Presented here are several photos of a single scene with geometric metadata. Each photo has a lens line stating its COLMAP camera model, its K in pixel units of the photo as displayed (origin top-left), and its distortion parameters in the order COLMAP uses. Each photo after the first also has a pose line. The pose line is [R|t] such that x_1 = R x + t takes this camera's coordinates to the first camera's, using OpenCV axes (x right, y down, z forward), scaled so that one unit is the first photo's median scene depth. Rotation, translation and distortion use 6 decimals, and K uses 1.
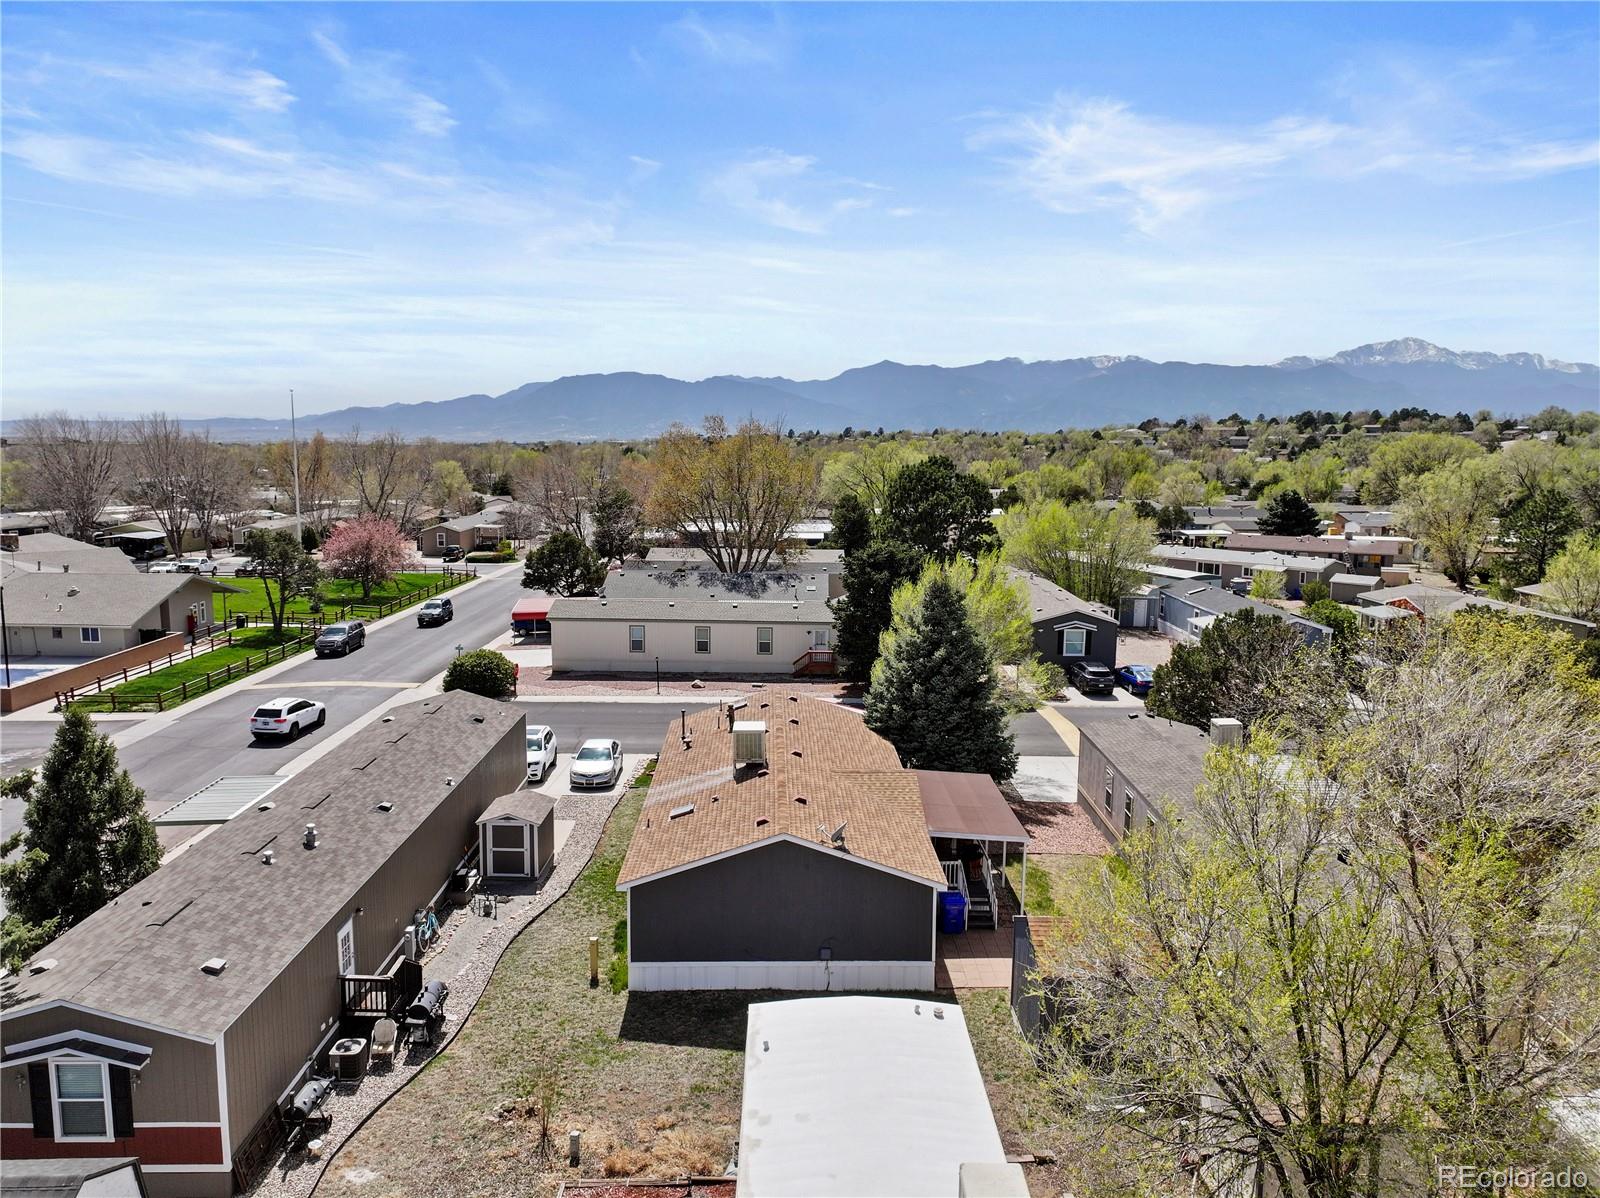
lens RADIAL K [[1117.4, 0, 805.2], [0, 1117.4, 591.9], [0, 0, 1]] dist [0.004320, 0.006857]
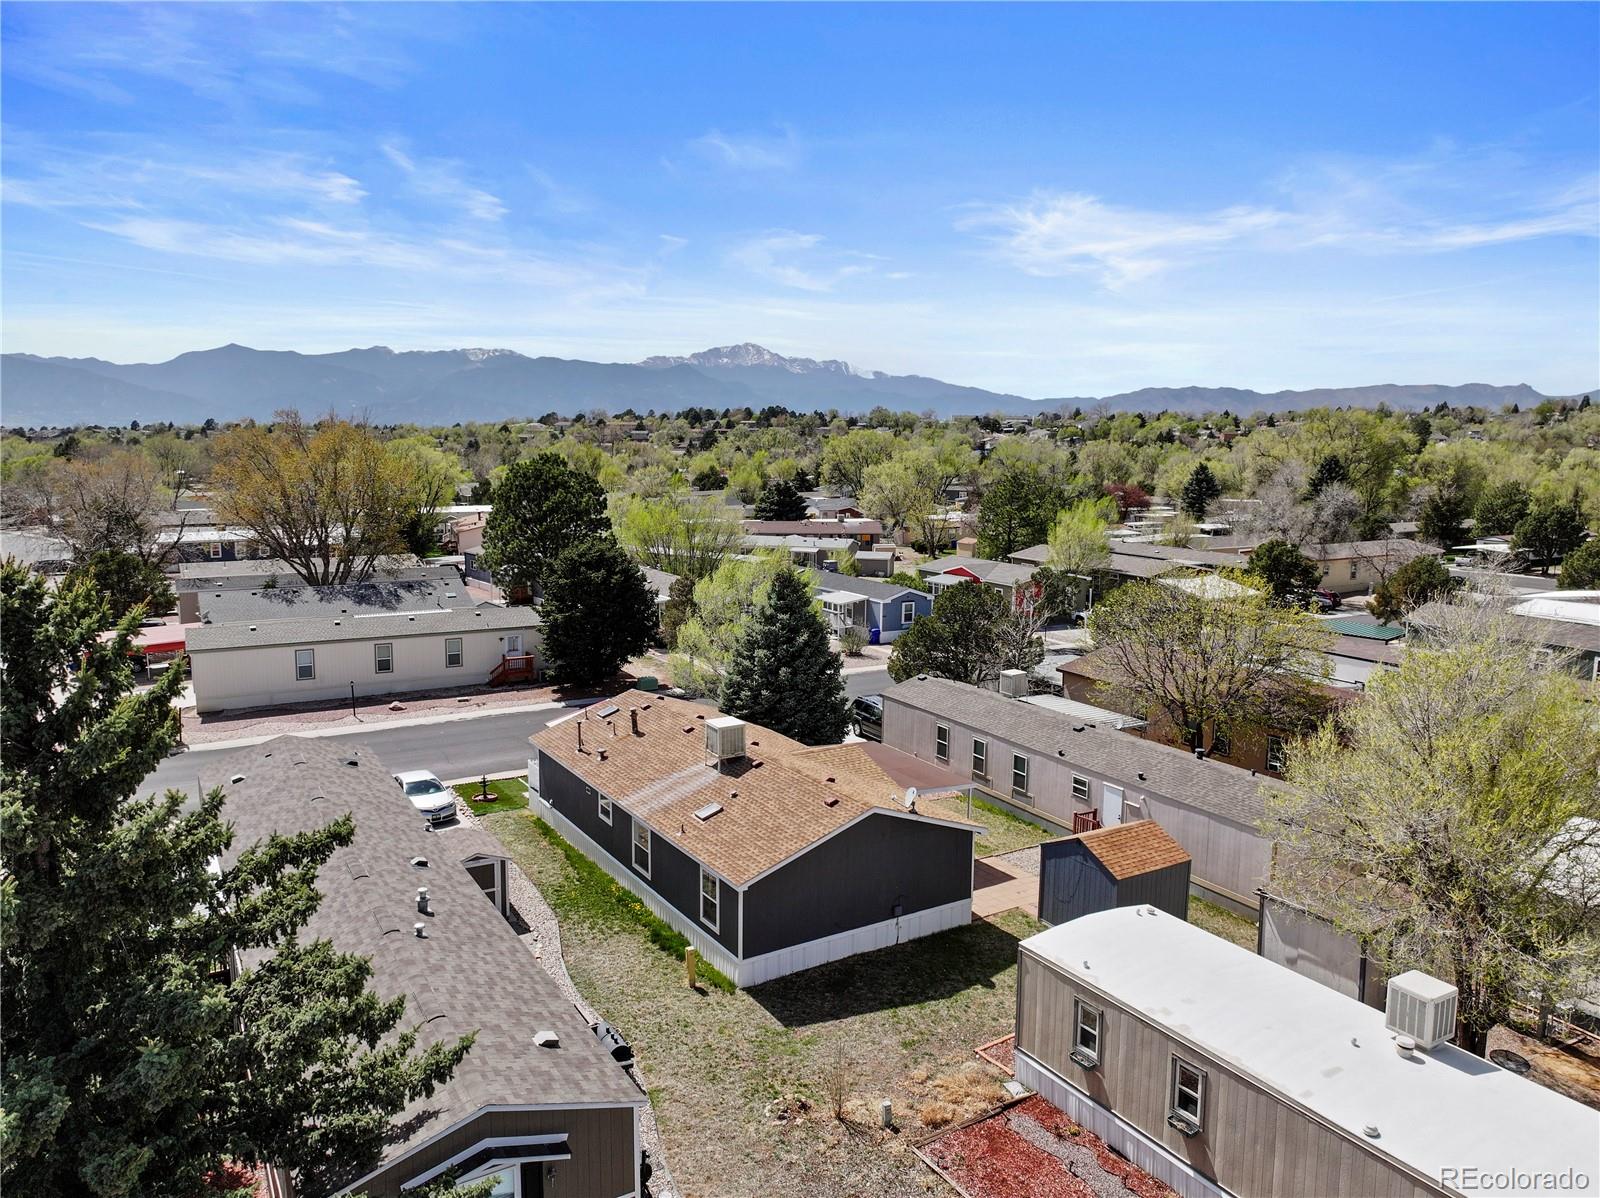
lens RADIAL K [[1117.4, 0, 805.2], [0, 1117.4, 591.9], [0, 0, 1]] dist [0.004320, 0.006857]
pose [[0.859781, -0.071270, 0.505664, -0.446991], [0.068357, 0.997364, 0.024346, -0.016960], [-0.506067, 0.013634, 0.862387, 0.069535]]
